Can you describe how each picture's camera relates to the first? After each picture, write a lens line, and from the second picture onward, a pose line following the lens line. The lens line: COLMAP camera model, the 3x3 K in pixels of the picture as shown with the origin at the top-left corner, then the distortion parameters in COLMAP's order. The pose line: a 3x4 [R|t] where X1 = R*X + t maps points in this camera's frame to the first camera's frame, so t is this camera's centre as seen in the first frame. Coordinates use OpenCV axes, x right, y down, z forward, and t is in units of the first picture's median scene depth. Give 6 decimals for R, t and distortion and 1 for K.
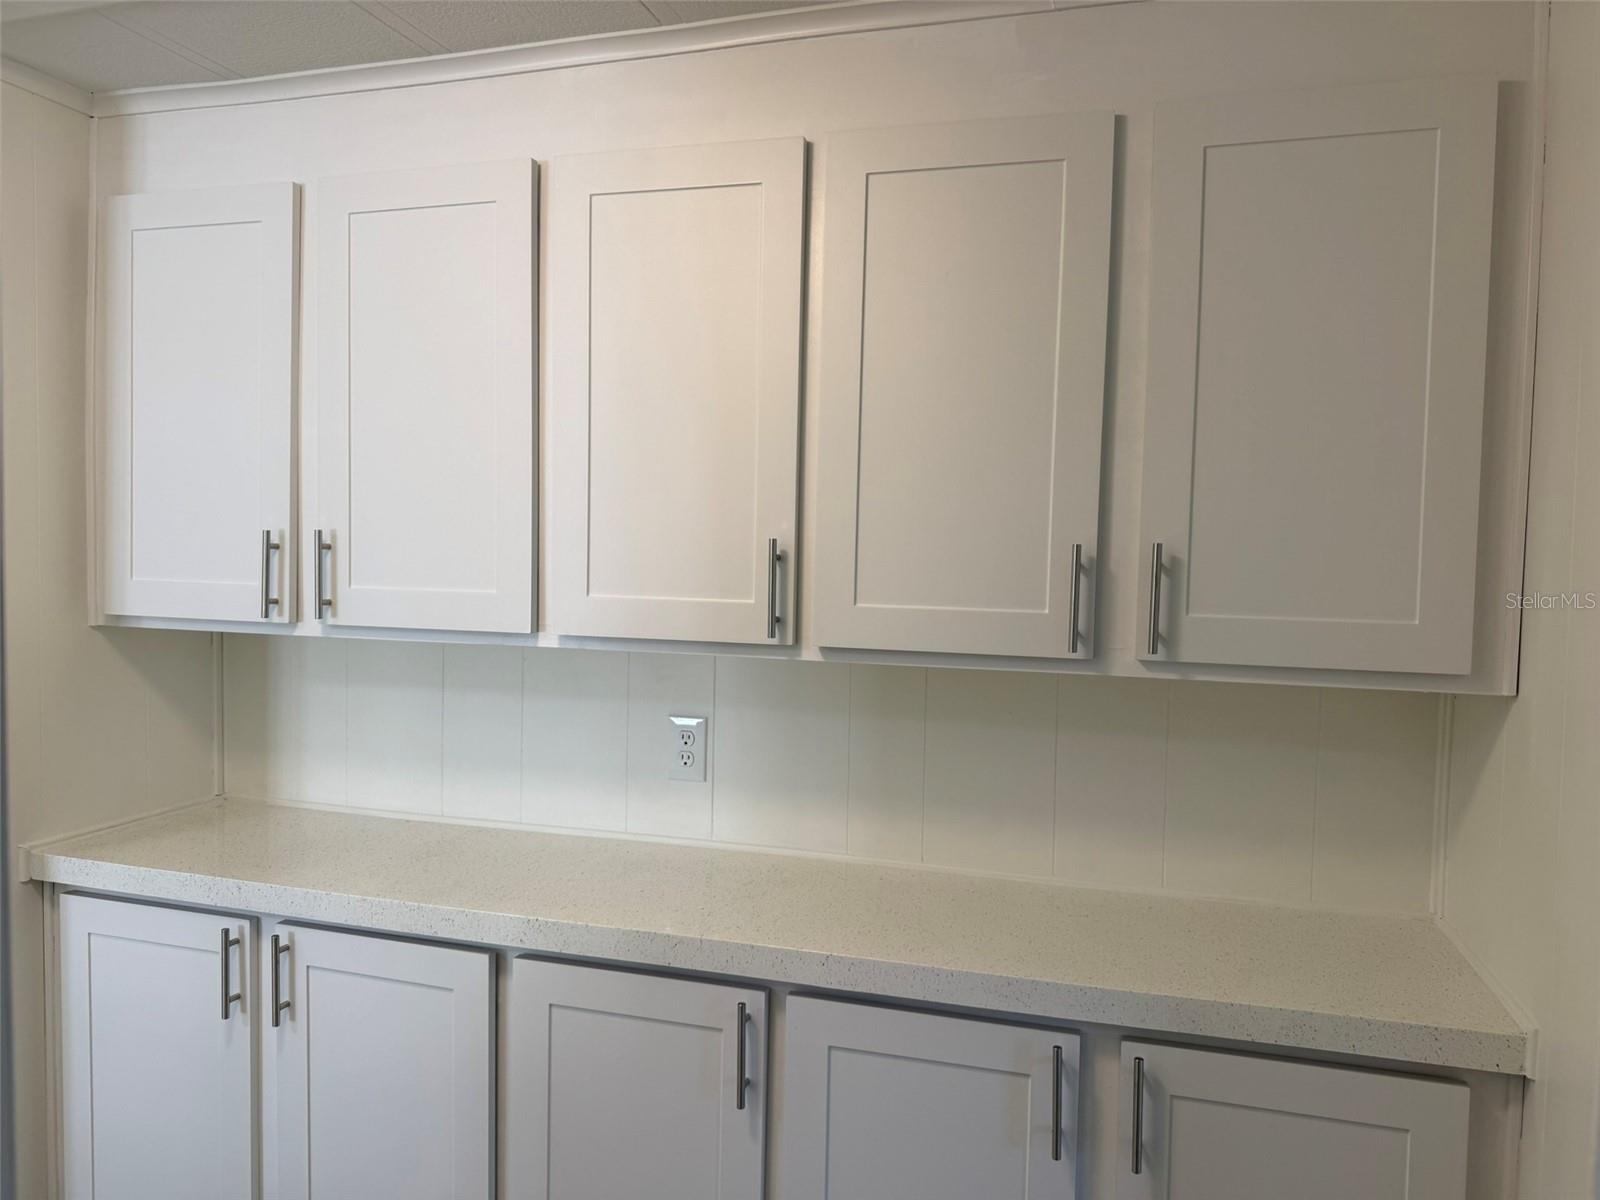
lens RADIAL K [[1124.7, 0, 789.3], [0, 1124.7, 611.4], [0, 0, 1]] dist [0.129417, -0.215381]
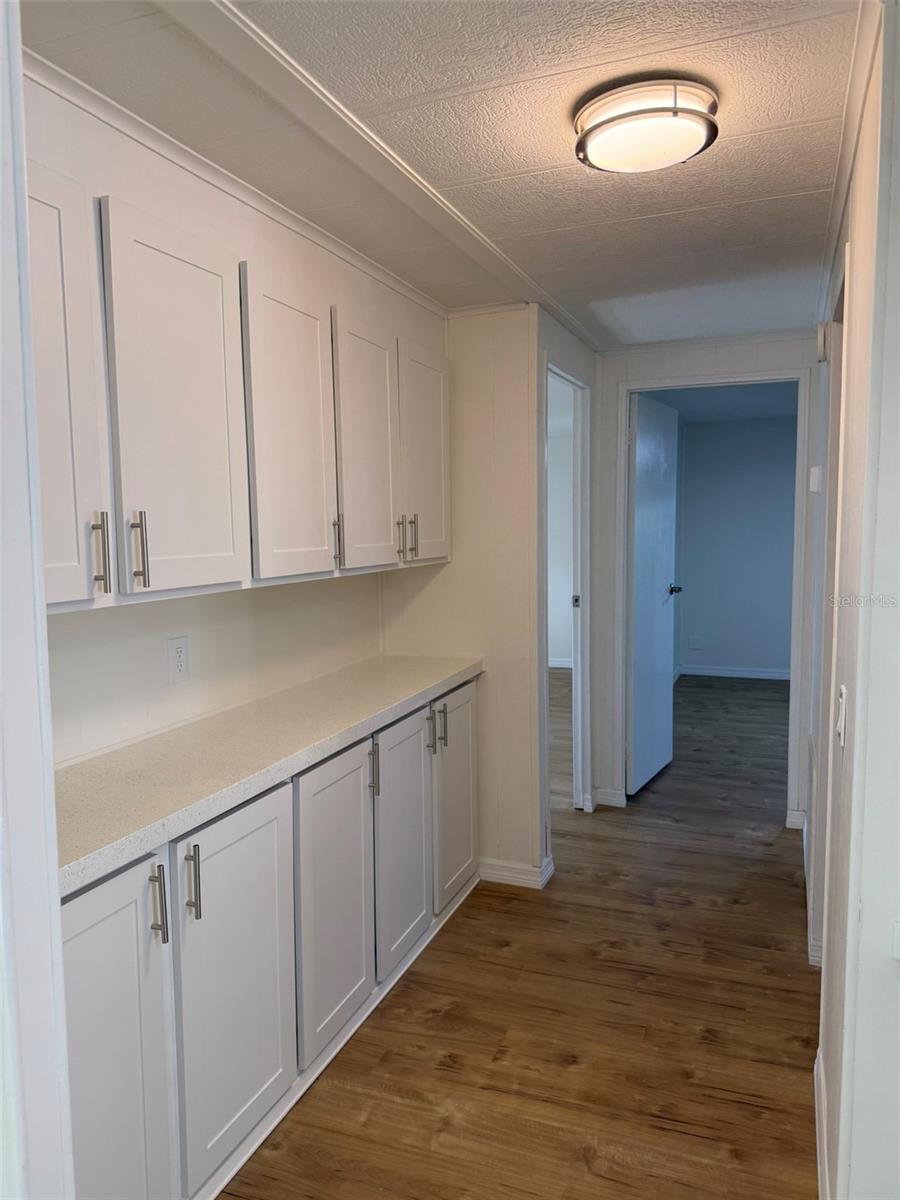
lens RADIAL K [[843.5, 0, 450.0], [0, 843.5, 600.0], [0, 0, 1]] dist [0.129417, -0.215381]
pose [[0.059227, -0.107195, 0.992472, -1.387467], [0.080075, 0.991524, 0.102314, -0.050551], [-0.995028, 0.073412, 0.067309, 0.688607]]
